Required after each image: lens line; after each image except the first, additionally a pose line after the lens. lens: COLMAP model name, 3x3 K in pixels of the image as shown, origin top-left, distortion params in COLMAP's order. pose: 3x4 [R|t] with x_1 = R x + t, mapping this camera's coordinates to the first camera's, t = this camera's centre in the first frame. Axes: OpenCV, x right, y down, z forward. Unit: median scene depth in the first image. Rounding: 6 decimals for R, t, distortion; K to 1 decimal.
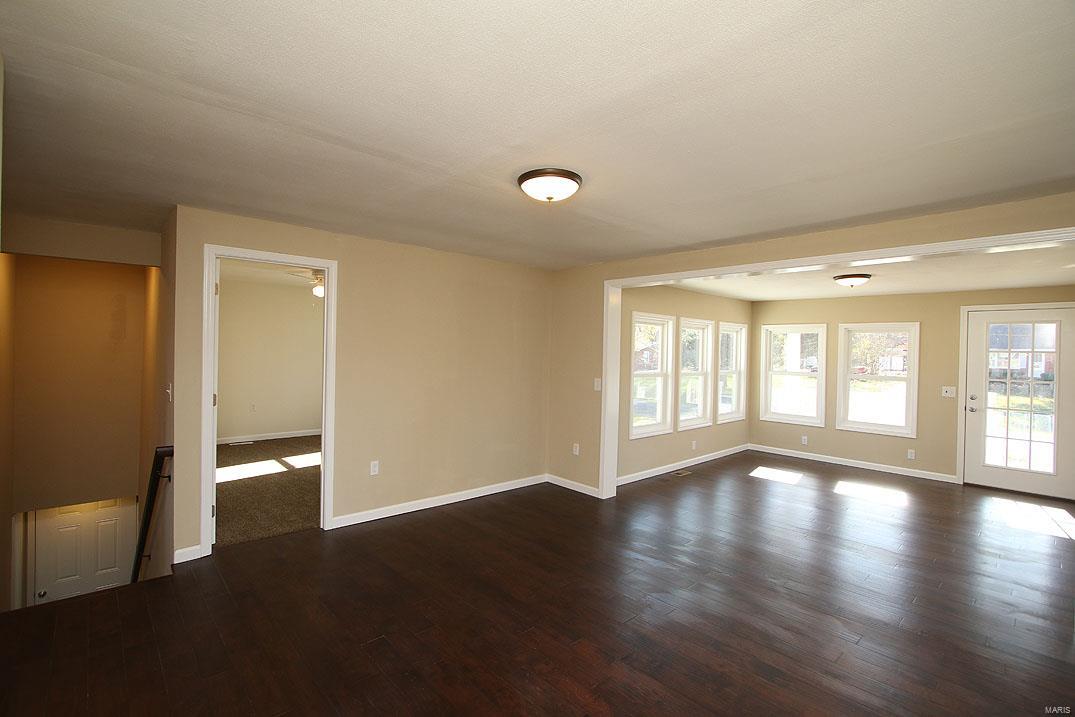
lens RADIAL K [[487.2, 0, 529.3], [0, 487.2, 352.1], [0, 0, 1]] dist [-0.016841, 0.000175]
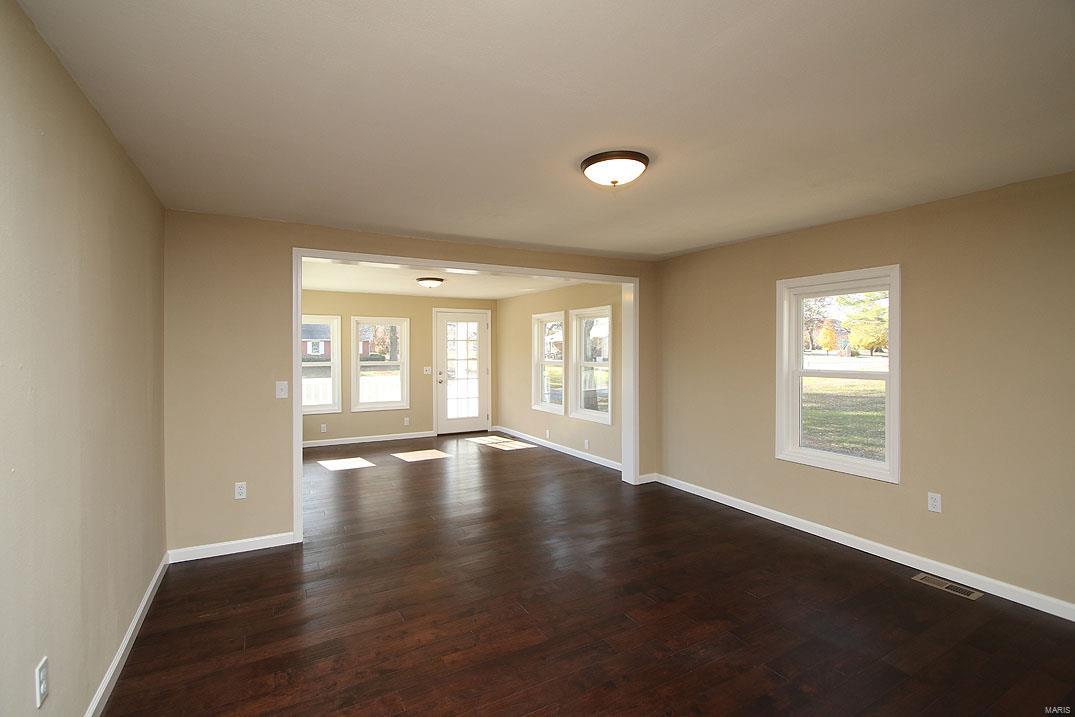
lens RADIAL K [[487.2, 0, 529.3], [0, 487.2, 352.1], [0, 0, 1]] dist [-0.016841, 0.000175]
pose [[0.239981, -0.030378, 0.970302, -0.387289], [0.012694, 0.999523, 0.028153, -0.003968], [-0.970695, 0.005560, 0.240252, 0.390977]]
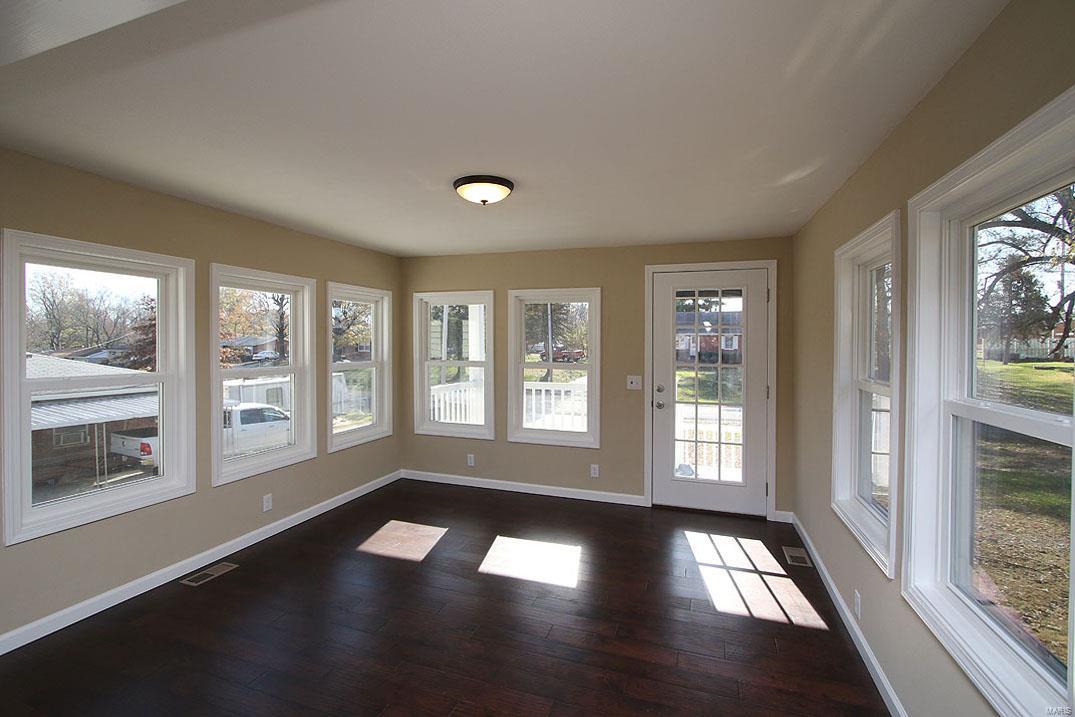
lens RADIAL K [[487.2, 0, 529.3], [0, 487.2, 352.1], [0, 0, 1]] dist [-0.016841, 0.000175]
pose [[0.891040, -0.026576, 0.453147, 0.399430], [0.017652, 0.999558, 0.023913, 0.016648], [-0.453582, -0.013309, 0.891115, 0.418046]]
